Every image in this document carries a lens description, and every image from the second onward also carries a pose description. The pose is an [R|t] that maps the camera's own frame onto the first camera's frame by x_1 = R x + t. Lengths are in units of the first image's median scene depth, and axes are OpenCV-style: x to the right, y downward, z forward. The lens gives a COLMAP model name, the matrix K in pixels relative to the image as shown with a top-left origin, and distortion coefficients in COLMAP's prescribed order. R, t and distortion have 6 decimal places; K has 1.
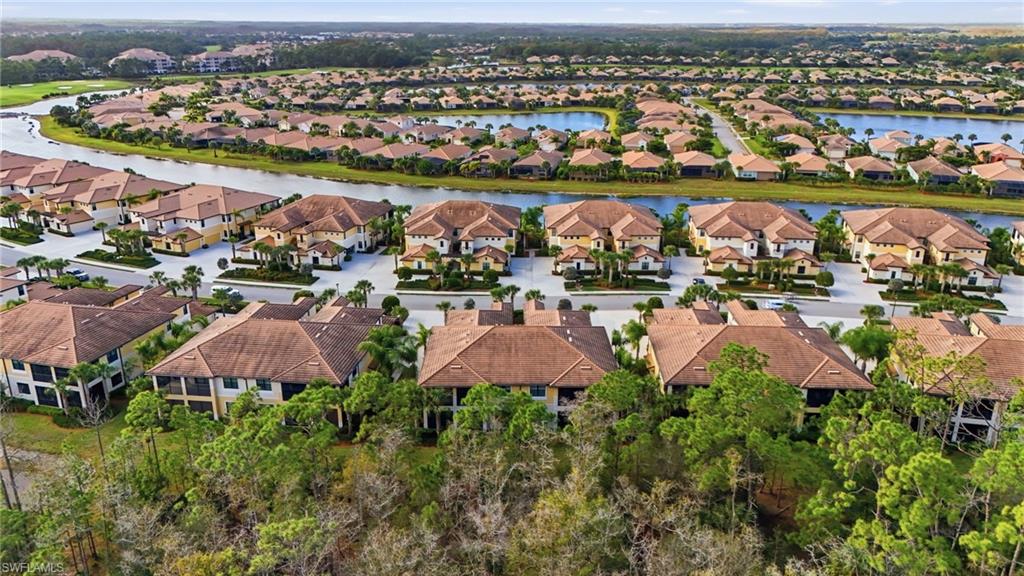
lens RADIAL K [[752.6, 0, 511.0], [0, 752.6, 284.0], [0, 0, 1]] dist [0.087399, -0.092867]
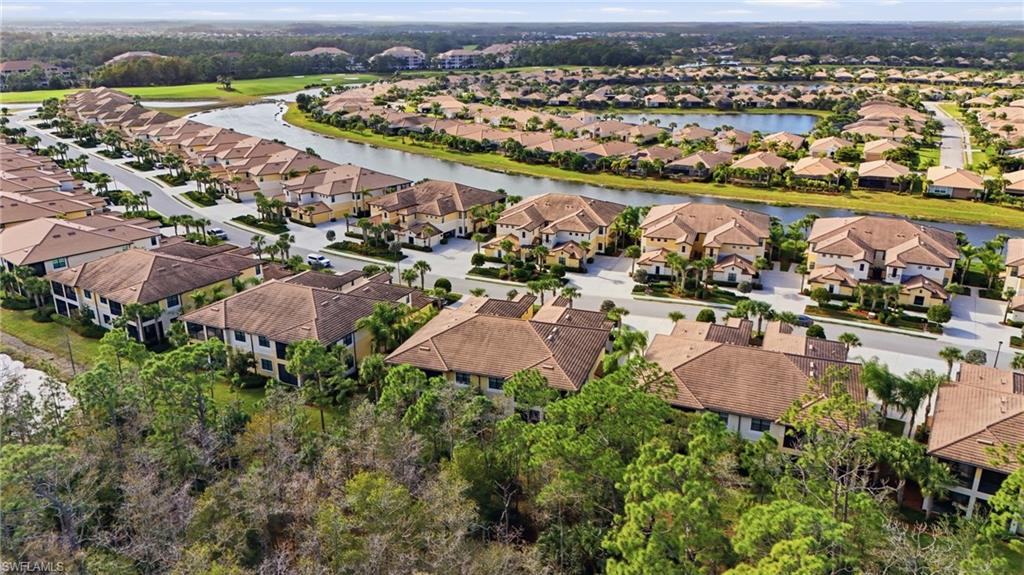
lens RADIAL K [[752.6, 0, 511.0], [0, 752.6, 283.5], [0, 0, 1]] dist [0.087399, -0.092867]
pose [[0.946195, 0.105432, -0.305939, 0.127182], [-0.105738, 0.994271, 0.015623, -0.001564], [0.305834, 0.017567, 0.951923, 0.026652]]
